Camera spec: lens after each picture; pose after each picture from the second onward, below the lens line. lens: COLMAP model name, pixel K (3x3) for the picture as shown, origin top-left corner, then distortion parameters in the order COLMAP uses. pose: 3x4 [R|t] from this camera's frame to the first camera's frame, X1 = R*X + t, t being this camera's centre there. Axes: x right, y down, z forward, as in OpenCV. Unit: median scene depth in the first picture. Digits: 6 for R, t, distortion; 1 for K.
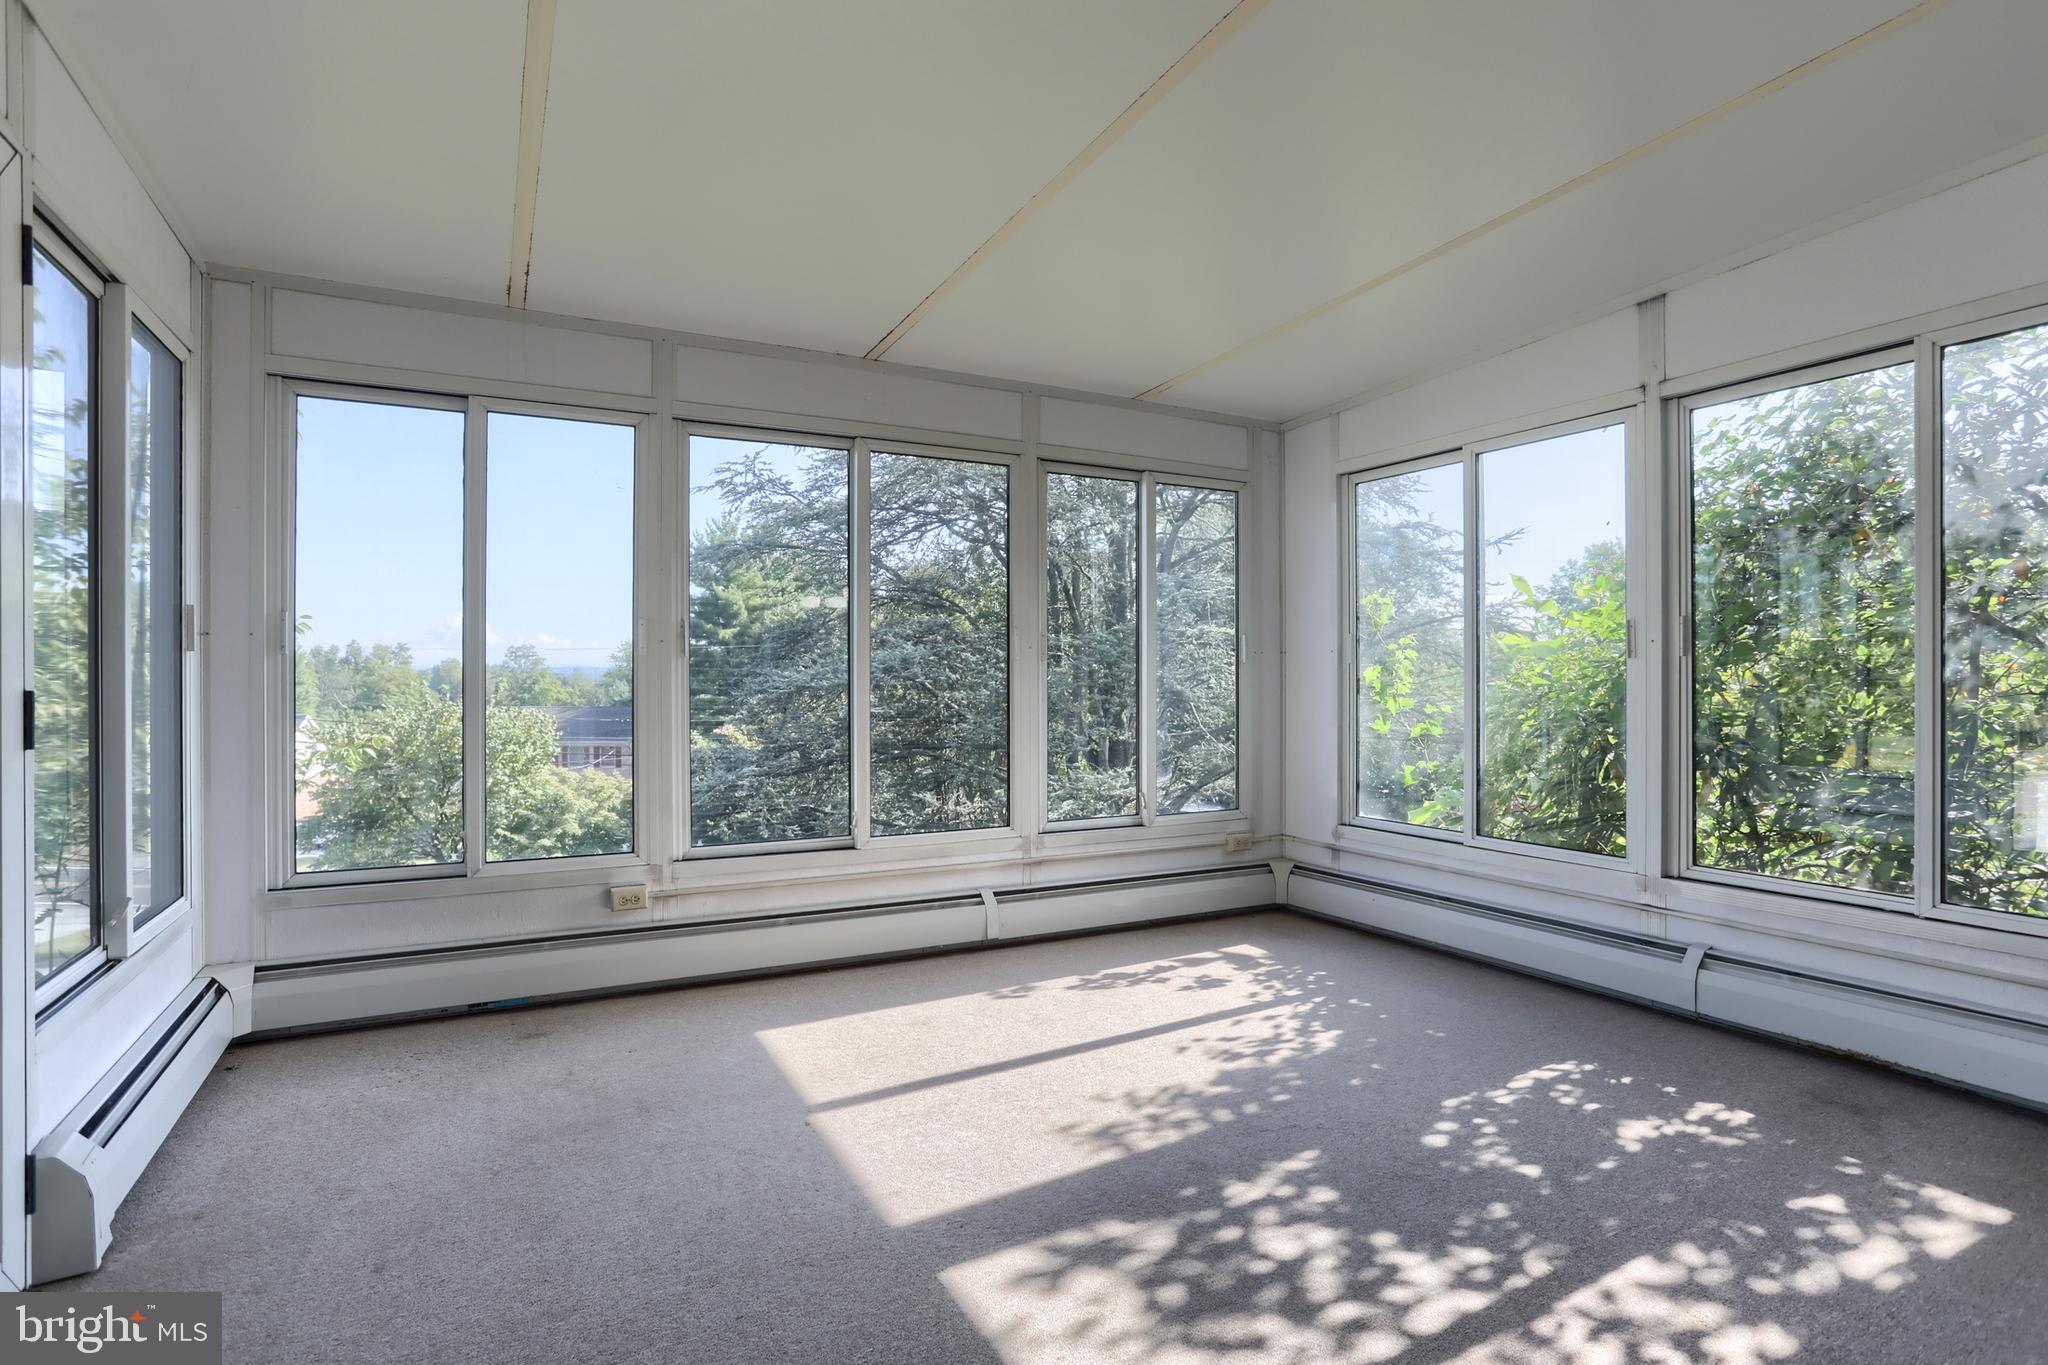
lens RADIAL K [[1055.5, 0, 997.0], [0, 1055.5, 667.4], [0, 0, 1]] dist [-0.054099, 0.030699]
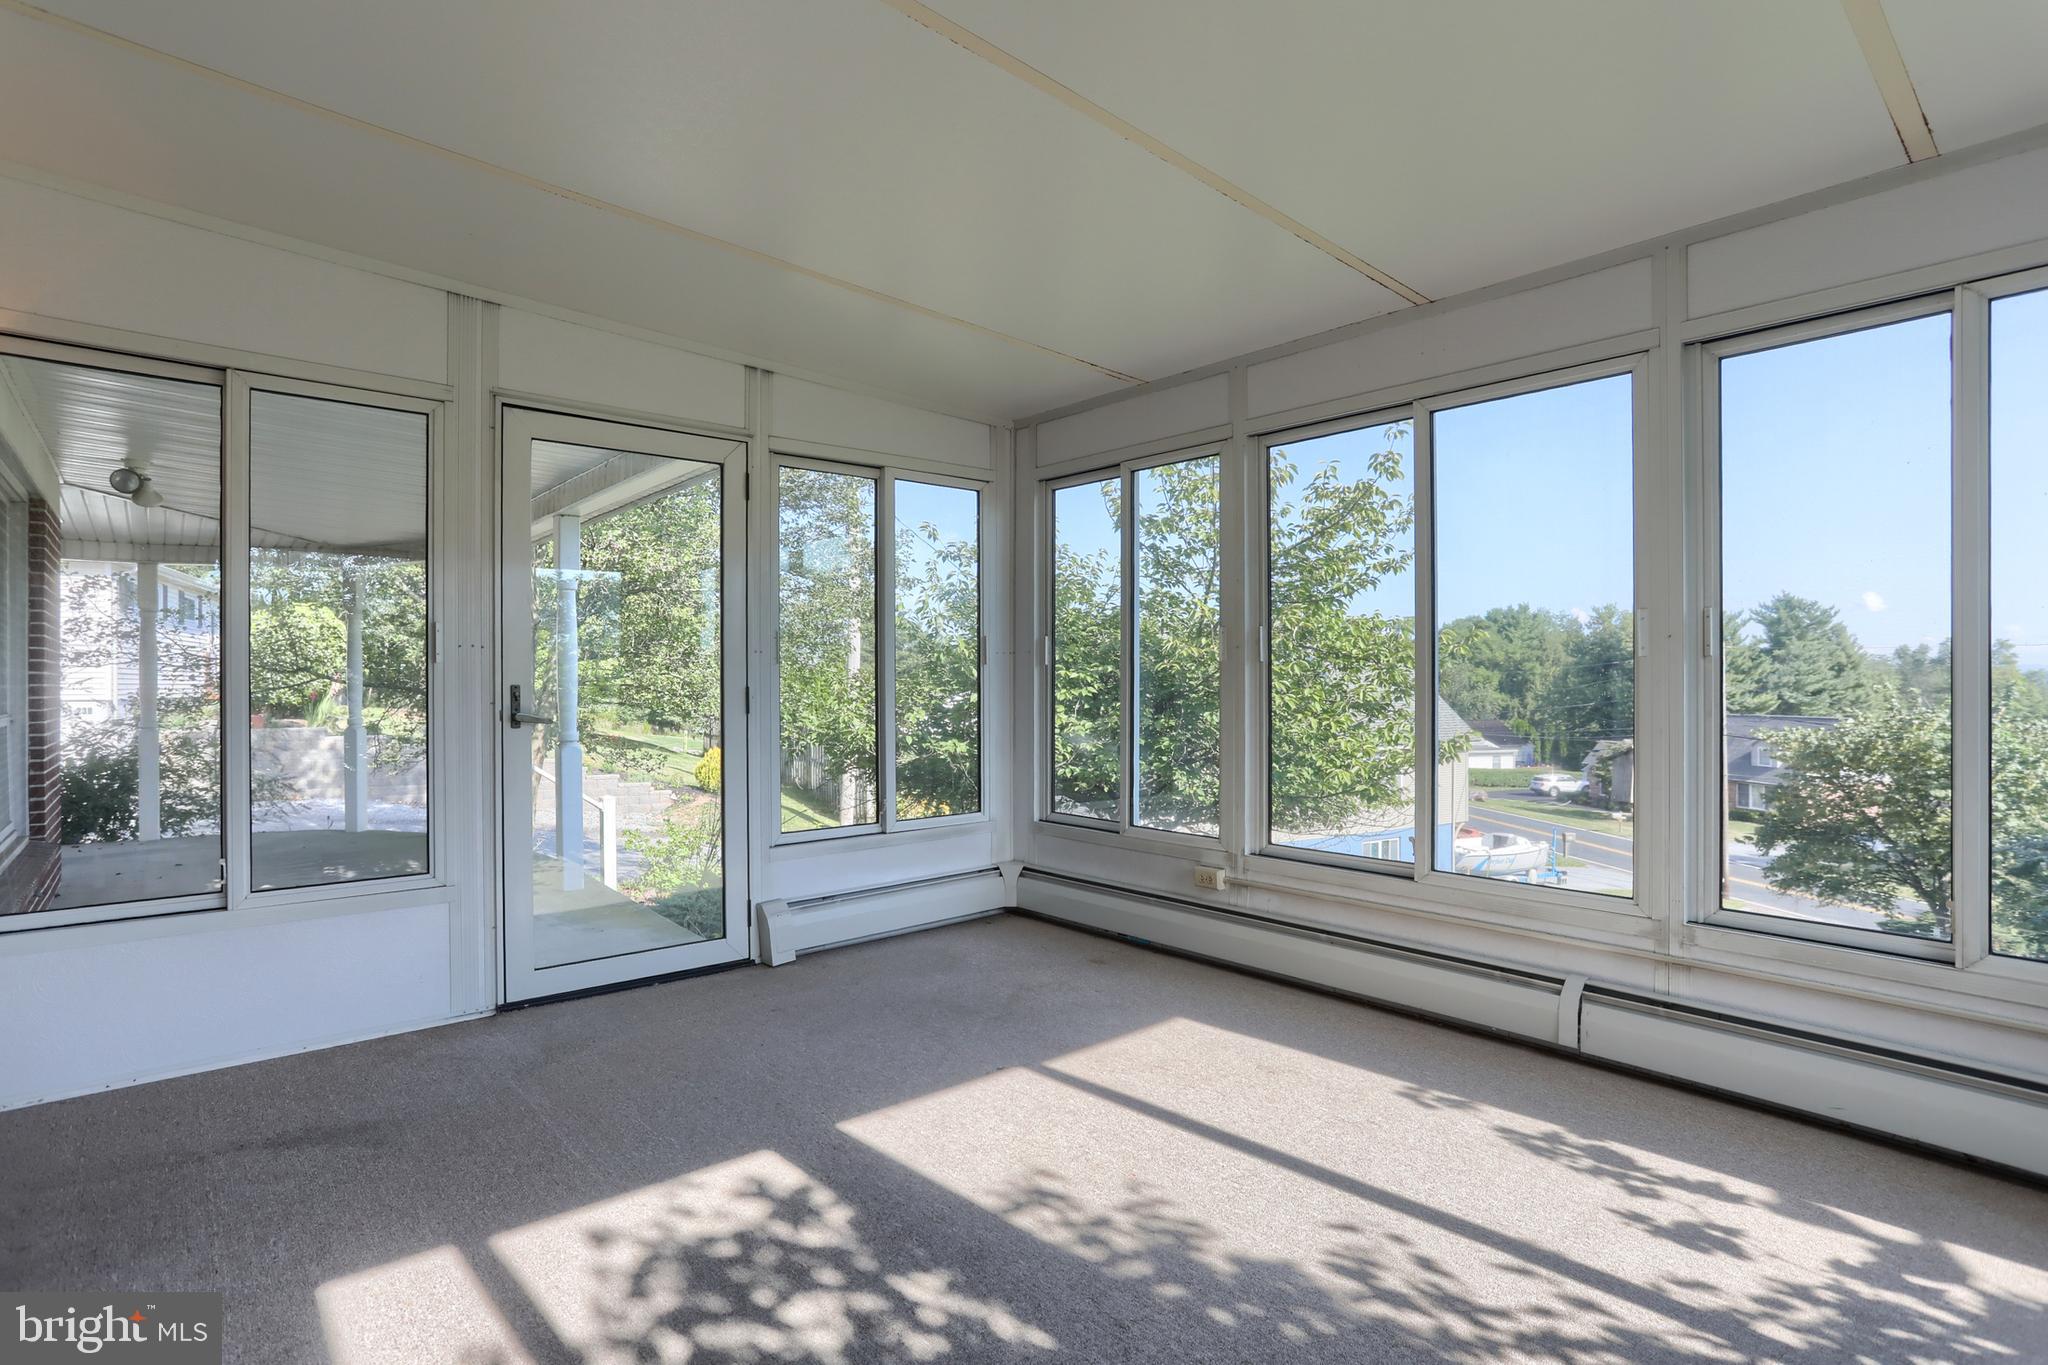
lens RADIAL K [[1022.5, 0, 1034.2], [0, 1022.5, 651.5], [0, 0, 1]] dist [-0.054409, 0.031522]
pose [[0.216939, -0.029336, -0.975744, 0.782765], [0.011363, 0.999557, -0.027525, 0.006791], [0.976119, -0.005116, 0.217176, 0.666272]]
